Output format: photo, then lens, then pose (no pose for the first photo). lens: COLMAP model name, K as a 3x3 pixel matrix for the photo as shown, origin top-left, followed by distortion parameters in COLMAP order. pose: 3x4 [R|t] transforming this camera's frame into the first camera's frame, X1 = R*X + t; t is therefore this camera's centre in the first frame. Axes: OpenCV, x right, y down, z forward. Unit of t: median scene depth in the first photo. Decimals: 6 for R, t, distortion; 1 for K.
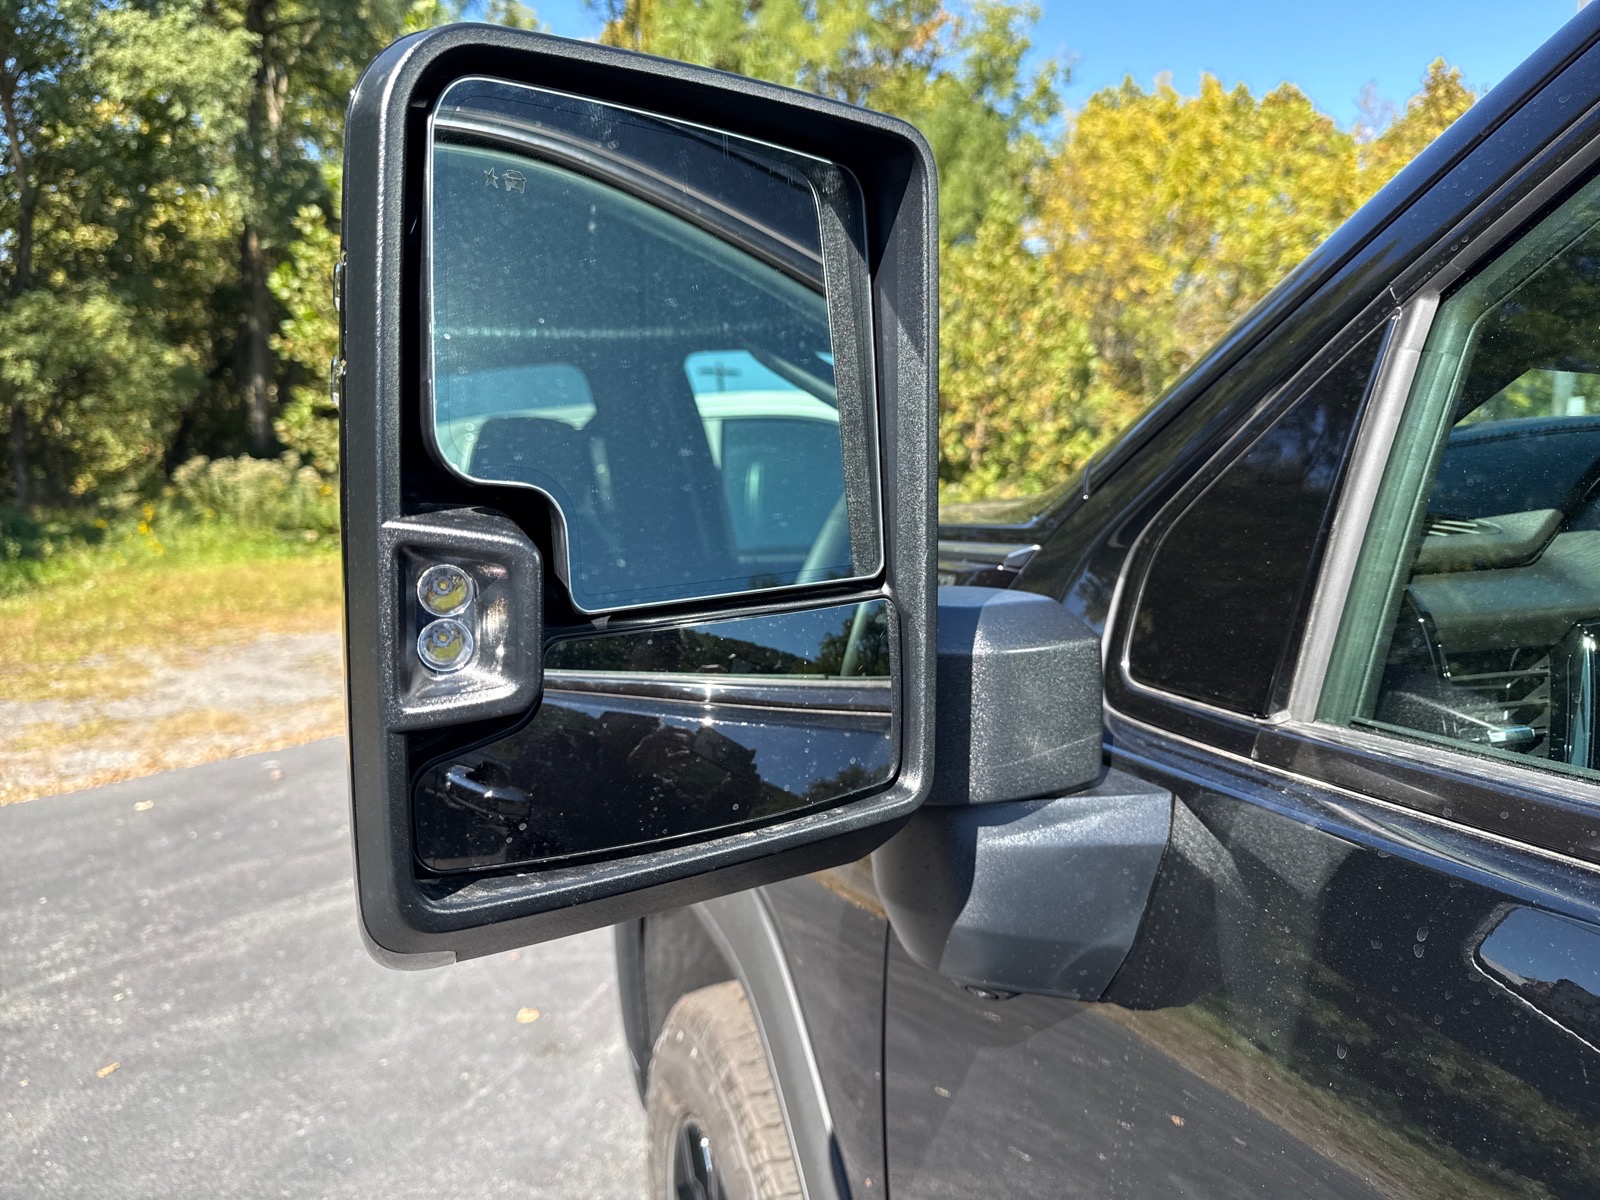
lens RADIAL K [[1121.6, 0, 800.0], [0, 1121.6, 600.0], [0, 0, 1]] dist [-0.006234, 0.000268]
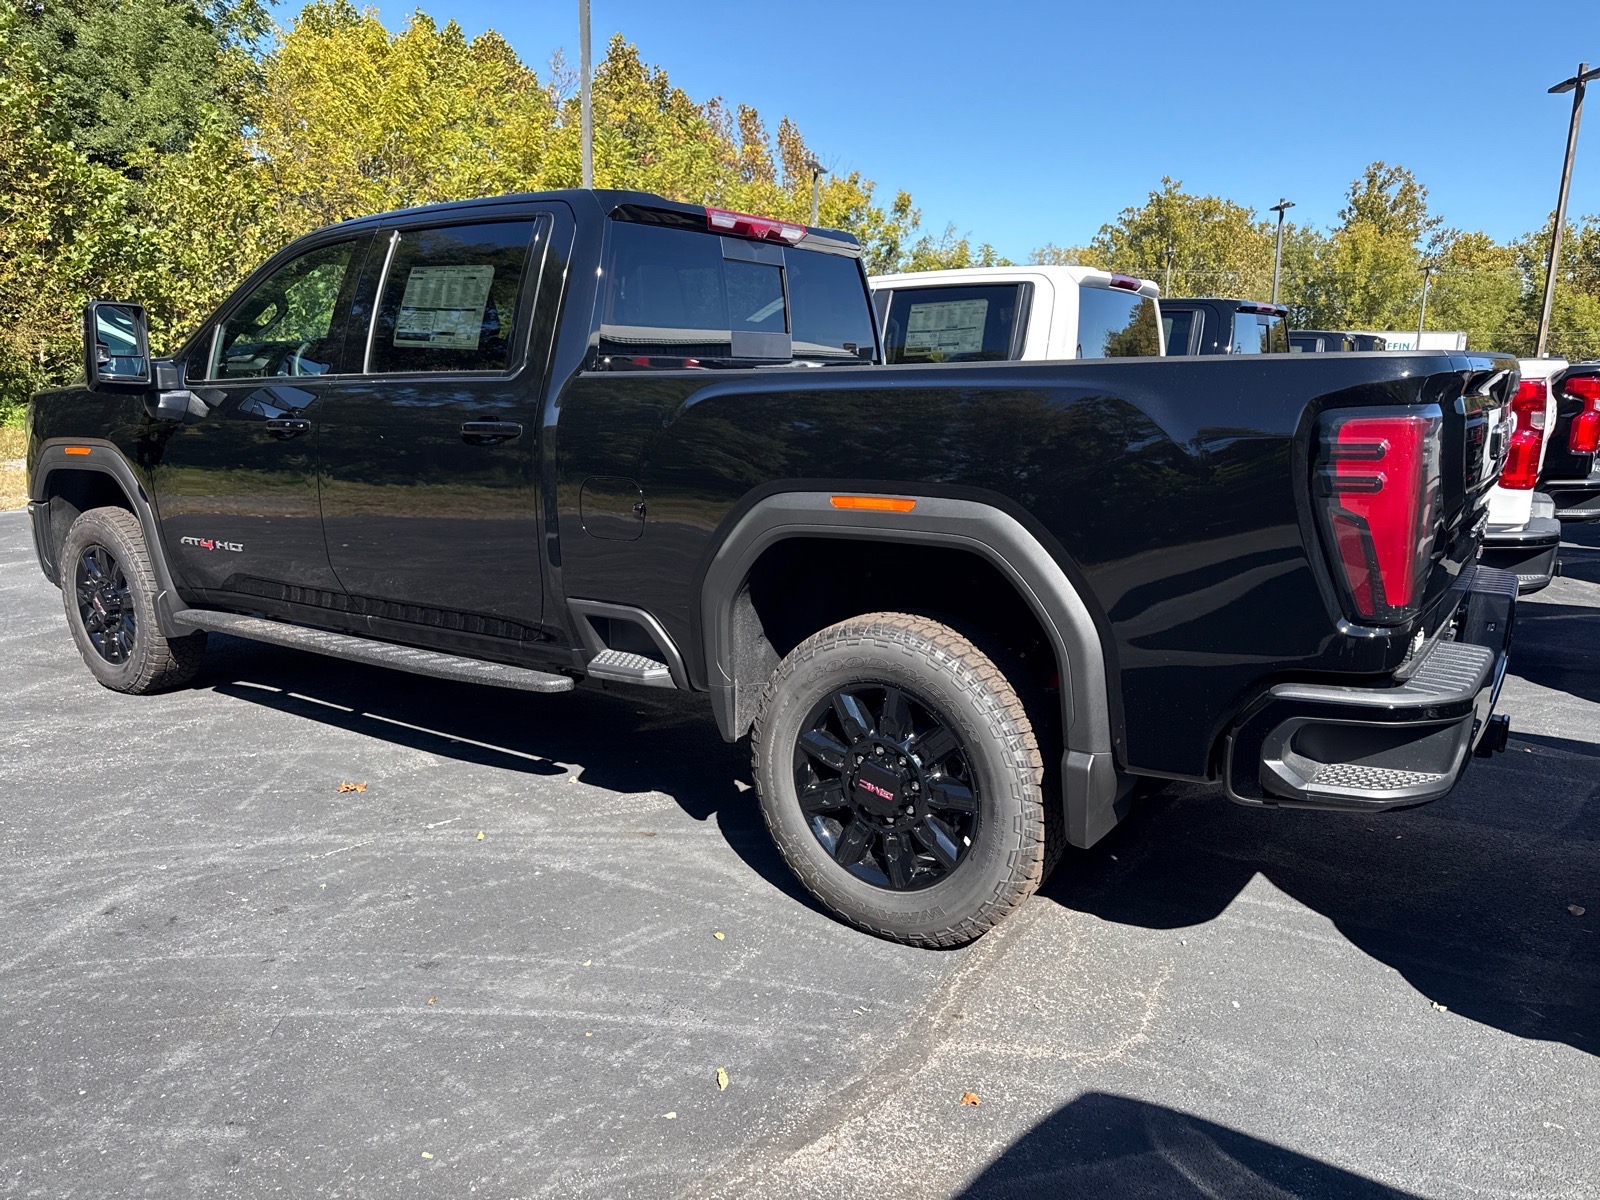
lens RADIAL K [[1121.6, 0, 800.0], [0, 1121.6, 600.0], [0, 0, 1]] dist [-0.006234, 0.000268]
pose [[0.810245, -0.090793, 0.579017, -0.017353], [0.048470, 0.994924, 0.088182, 0.023358], [-0.584084, -0.043384, 0.810533, -0.158291]]
